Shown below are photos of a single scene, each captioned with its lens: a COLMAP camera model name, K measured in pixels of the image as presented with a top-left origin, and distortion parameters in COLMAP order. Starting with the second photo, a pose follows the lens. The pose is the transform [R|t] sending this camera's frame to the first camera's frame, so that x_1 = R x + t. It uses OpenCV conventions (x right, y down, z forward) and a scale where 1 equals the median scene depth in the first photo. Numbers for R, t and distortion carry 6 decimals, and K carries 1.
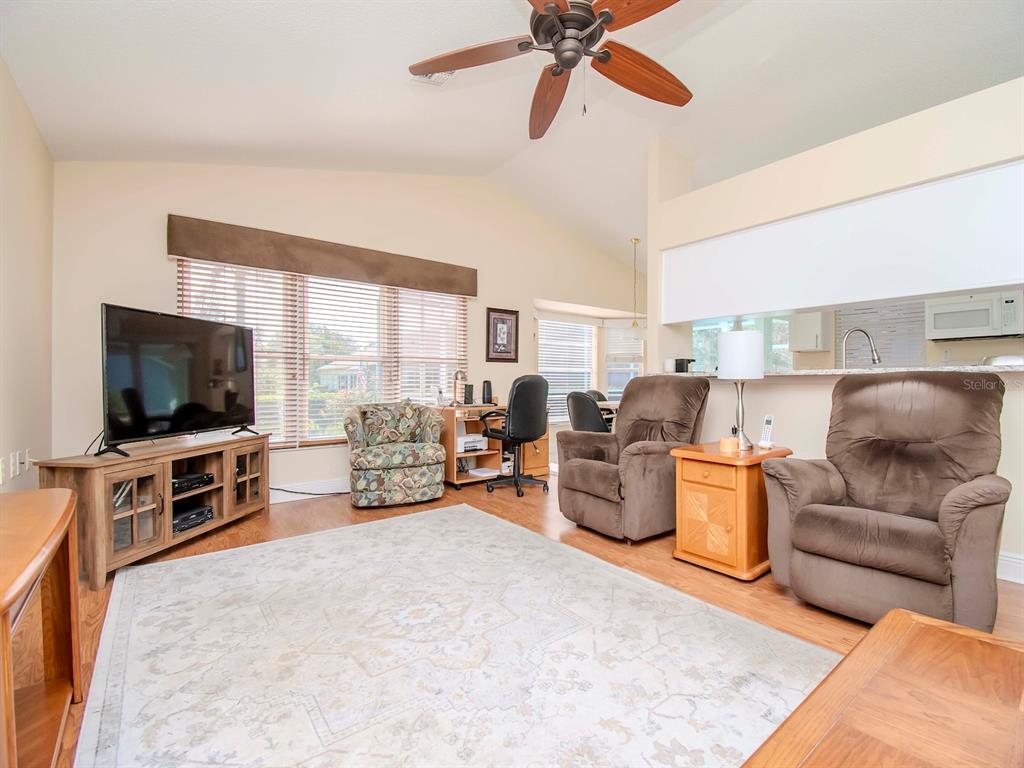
lens RADIAL K [[459.6, 0, 520.8], [0, 459.6, 385.4], [0, 0, 1]] dist [0.001509, -0.004182]
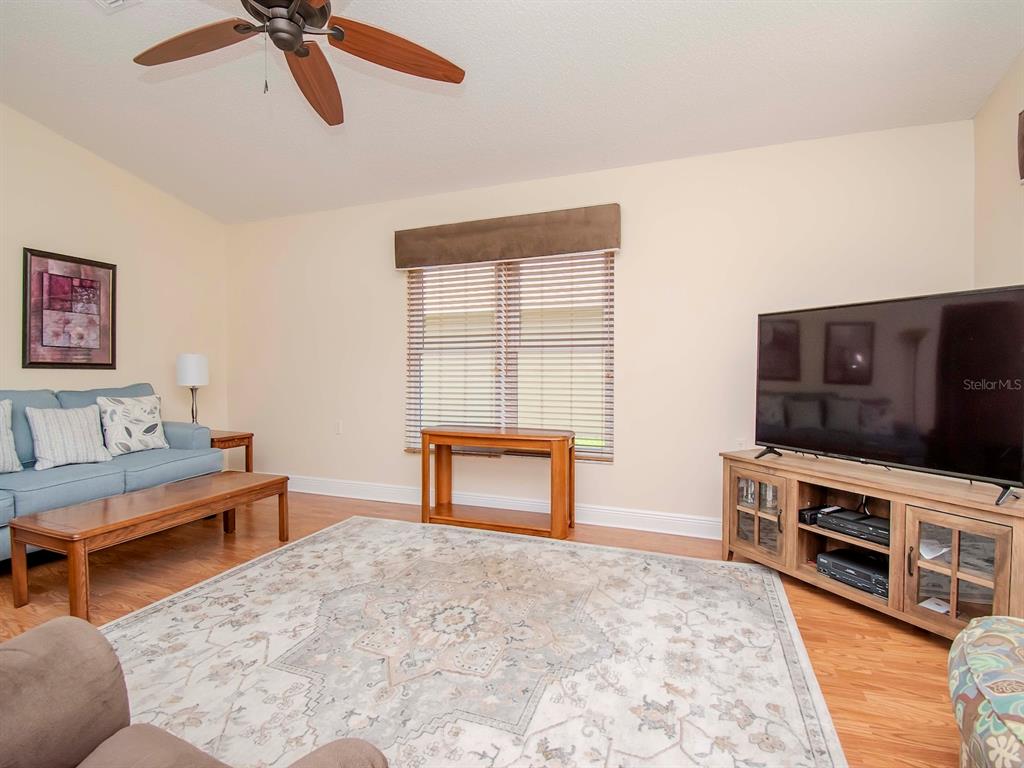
lens RADIAL K [[485.1, 0, 517.5], [0, 485.1, 378.7], [0, 0, 1]] dist [-0.004067, -0.000396]
pose [[-0.851408, 0.019399, -0.524145, 0.146006], [0.001357, 0.999394, 0.034784, -0.053535], [0.524502, 0.028904, -0.850918, 1.343524]]
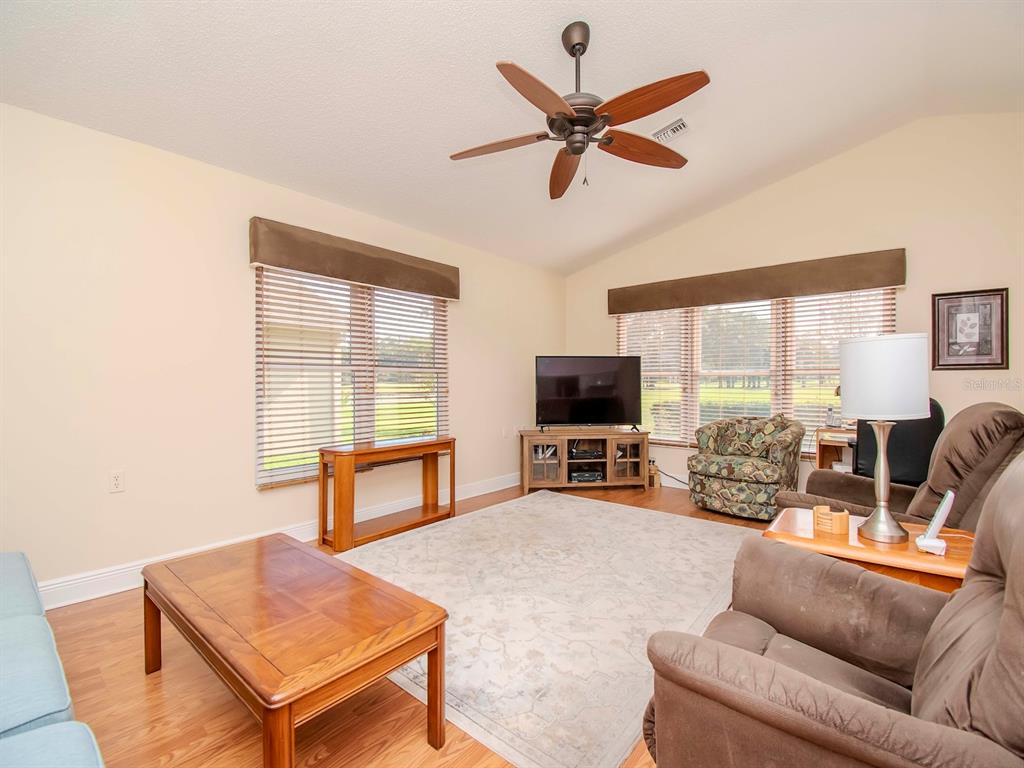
lens RADIAL K [[459.6, 0, 513.1], [0, 459.6, 381.8], [0, 0, 1]] dist [0.001509, -0.004182]
pose [[0.215048, 0.000563, -0.976603, 0.840426], [-0.007471, 0.999972, -0.001068, -0.049253], [0.976575, 0.007526, 0.215046, 0.368180]]
